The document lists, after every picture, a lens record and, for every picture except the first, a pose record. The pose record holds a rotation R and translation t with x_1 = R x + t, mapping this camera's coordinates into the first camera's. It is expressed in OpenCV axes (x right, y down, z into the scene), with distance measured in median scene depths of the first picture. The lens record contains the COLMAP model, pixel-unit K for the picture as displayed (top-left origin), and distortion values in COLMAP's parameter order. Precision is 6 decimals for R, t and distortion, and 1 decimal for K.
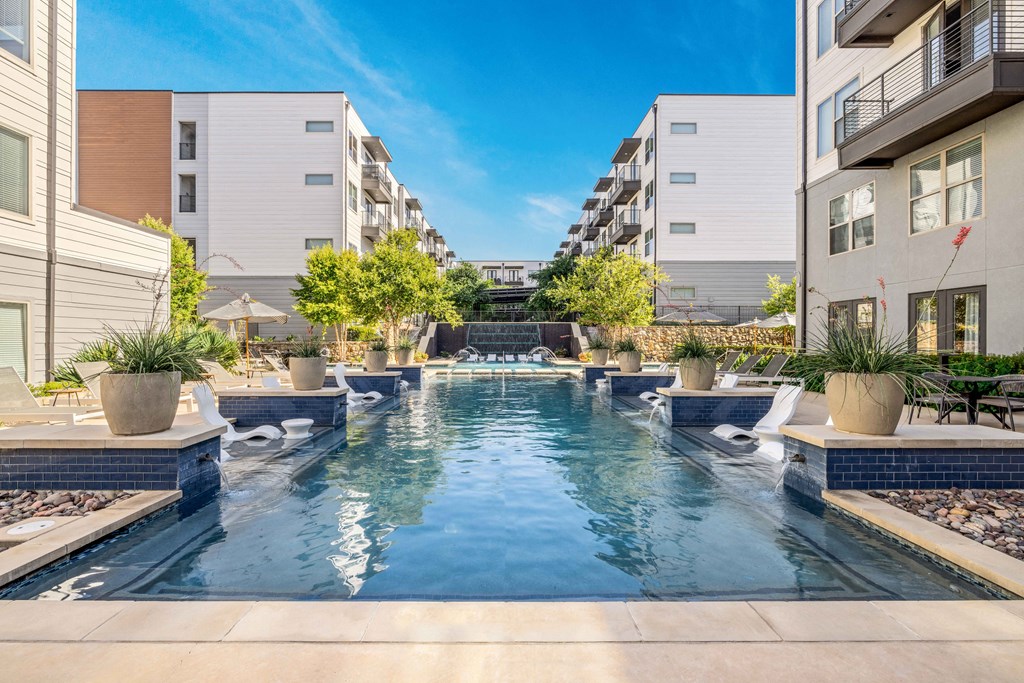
lens RADIAL K [[478.8, 0, 508.1], [0, 478.8, 345.9], [0, 0, 1]] dist [-0.002667, -0.000363]
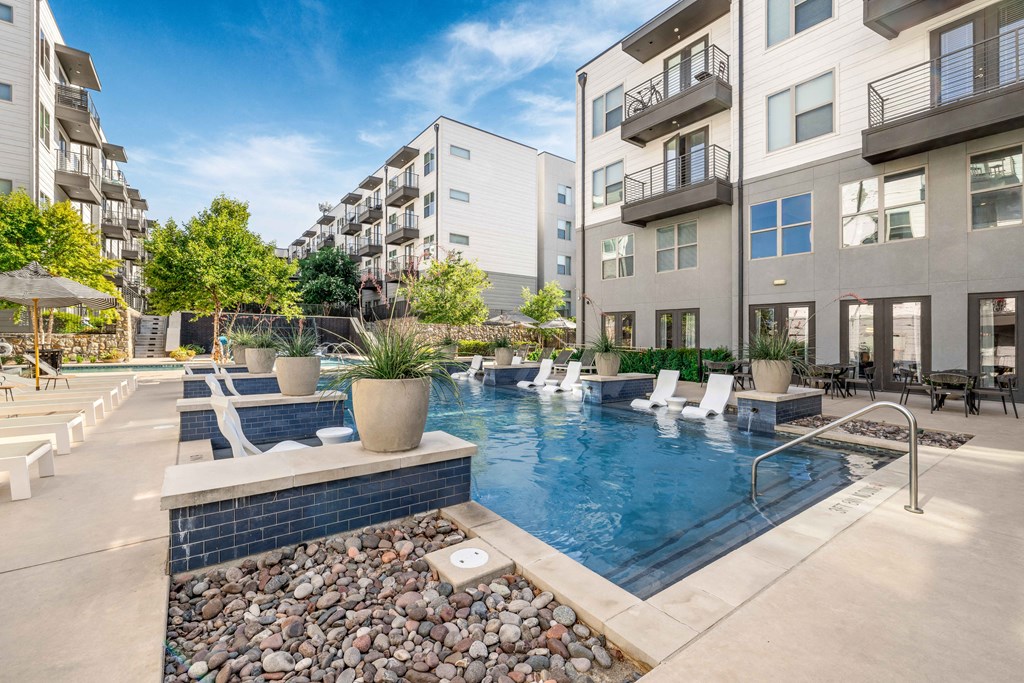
lens RADIAL K [[466.5, 0, 512.0], [0, 466.5, 341.5], [0, 0, 1]] dist [-0.000890, -0.000169]
pose [[0.781952, 0.004818, 0.623320, -0.210614], [-0.005891, 0.999983, -0.000339, -0.001474], [-0.623311, -0.003407, 0.781967, 0.042219]]
